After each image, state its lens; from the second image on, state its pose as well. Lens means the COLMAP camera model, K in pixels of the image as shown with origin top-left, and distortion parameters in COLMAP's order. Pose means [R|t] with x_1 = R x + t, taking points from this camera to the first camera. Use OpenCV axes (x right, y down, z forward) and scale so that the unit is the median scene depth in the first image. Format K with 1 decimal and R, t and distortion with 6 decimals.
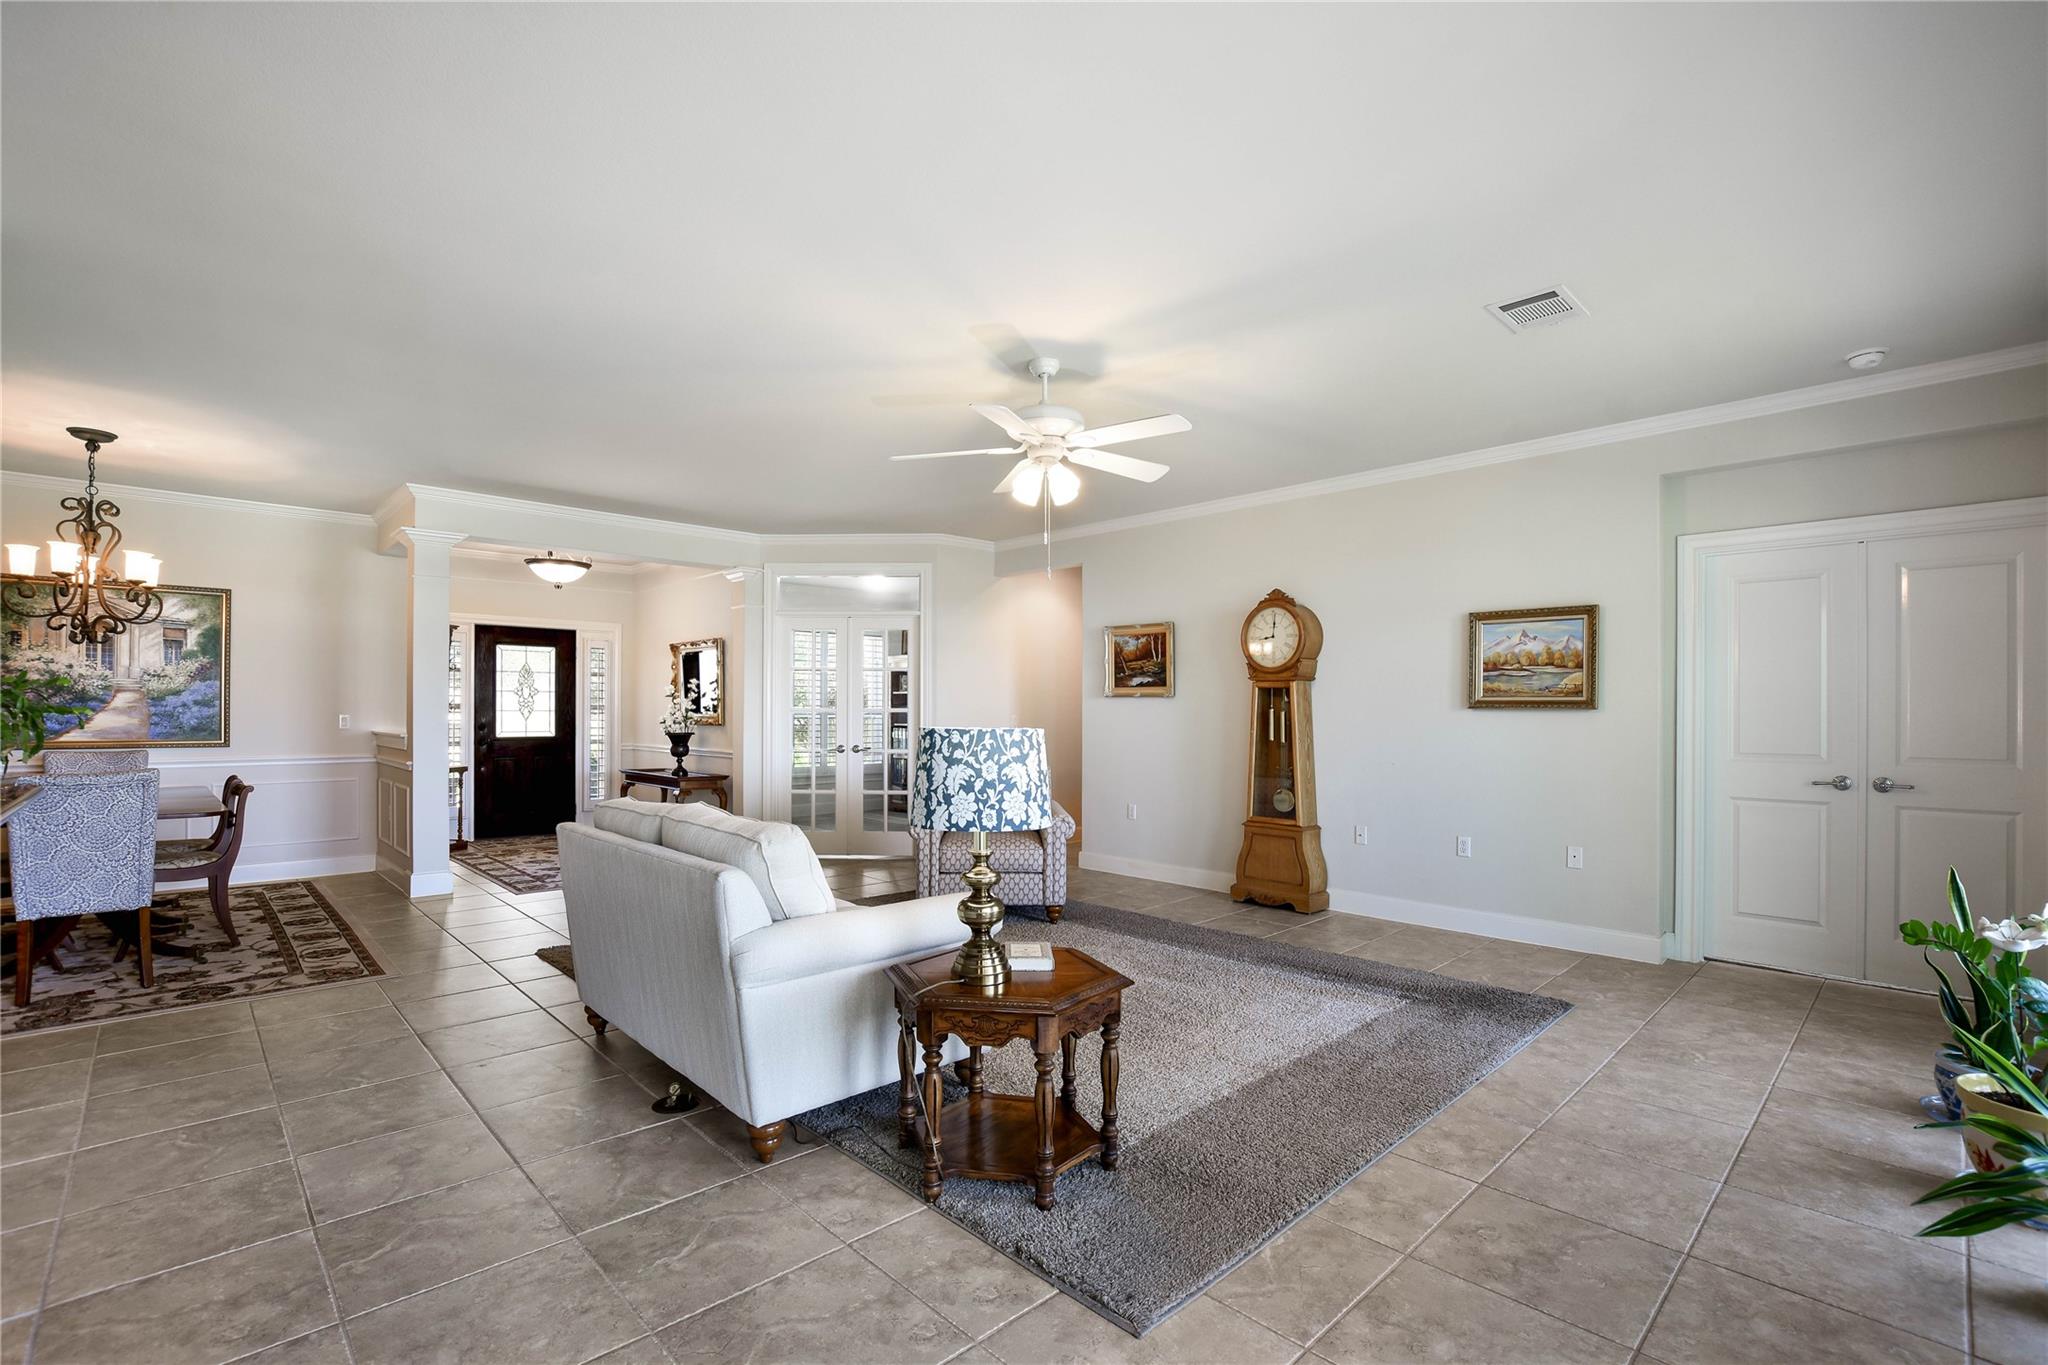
lens RADIAL K [[912.9, 0, 1019.5], [0, 912.9, 712.0], [0, 0, 1]] dist [-0.031828, 0.005687]
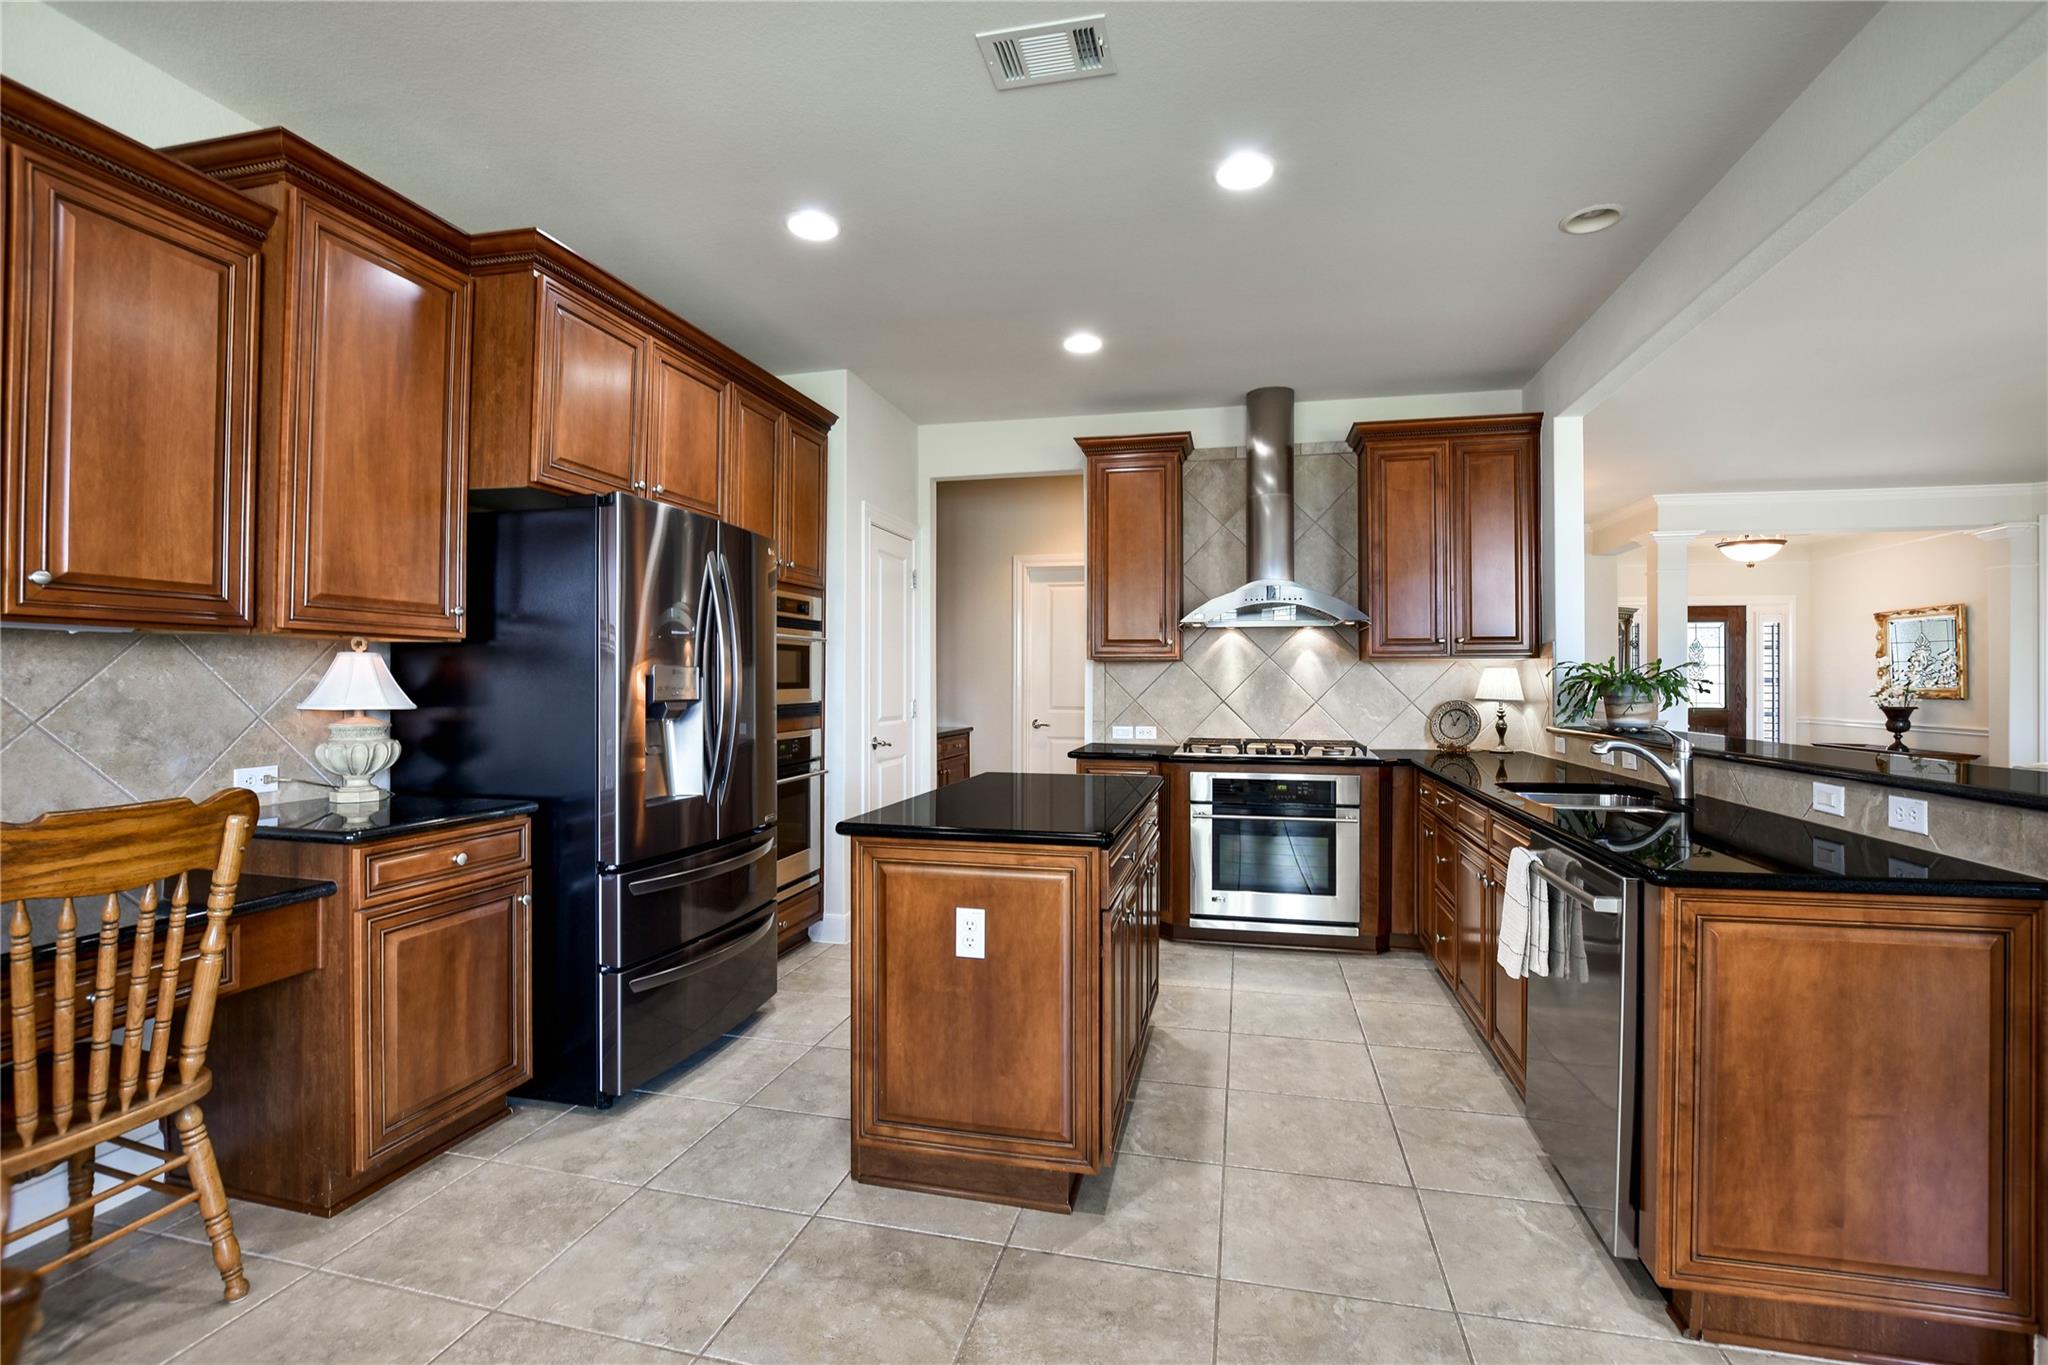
lens RADIAL K [[912.9, 0, 1025.2], [0, 912.9, 673.6], [0, 0, 1]] dist [-0.031828, 0.005687]
pose [[0.541631, -0.007883, -0.840580, -0.120533], [-0.002503, 0.999936, -0.010990, 0.001081], [0.840613, 0.008056, 0.541576, -0.348145]]
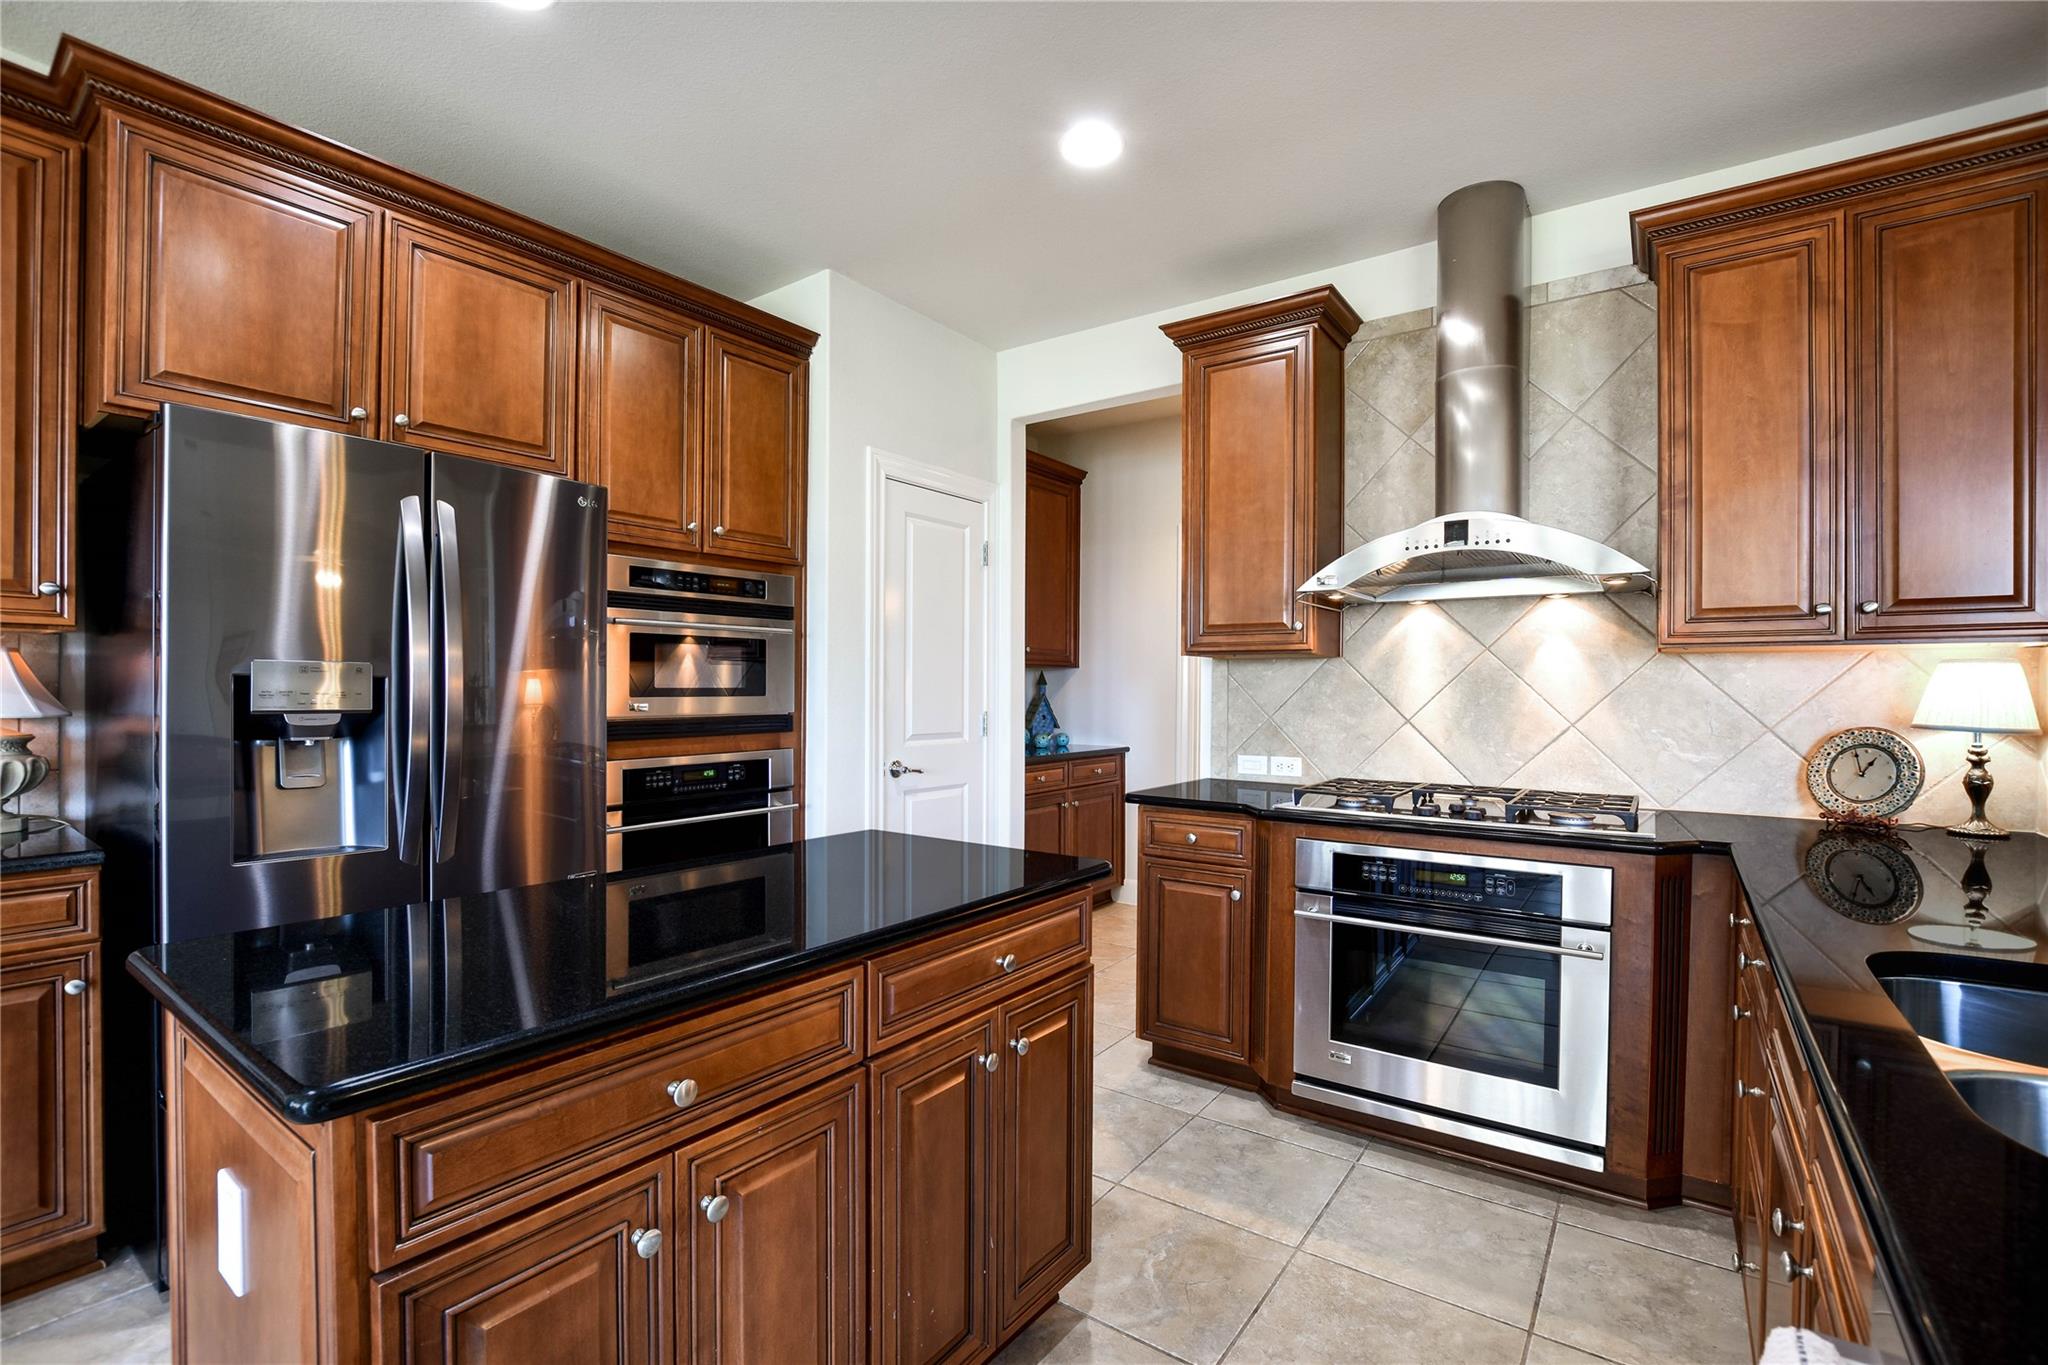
lens RADIAL K [[912.9, 0, 1019.9], [0, 912.9, 694.1], [0, 0, 1]] dist [-0.031828, 0.005687]
pose [[0.181318, 0.005172, -0.983411, -0.251085], [-0.007448, 0.999965, 0.003886, 0.001156], [0.983396, 0.006620, 0.181351, -0.065476]]
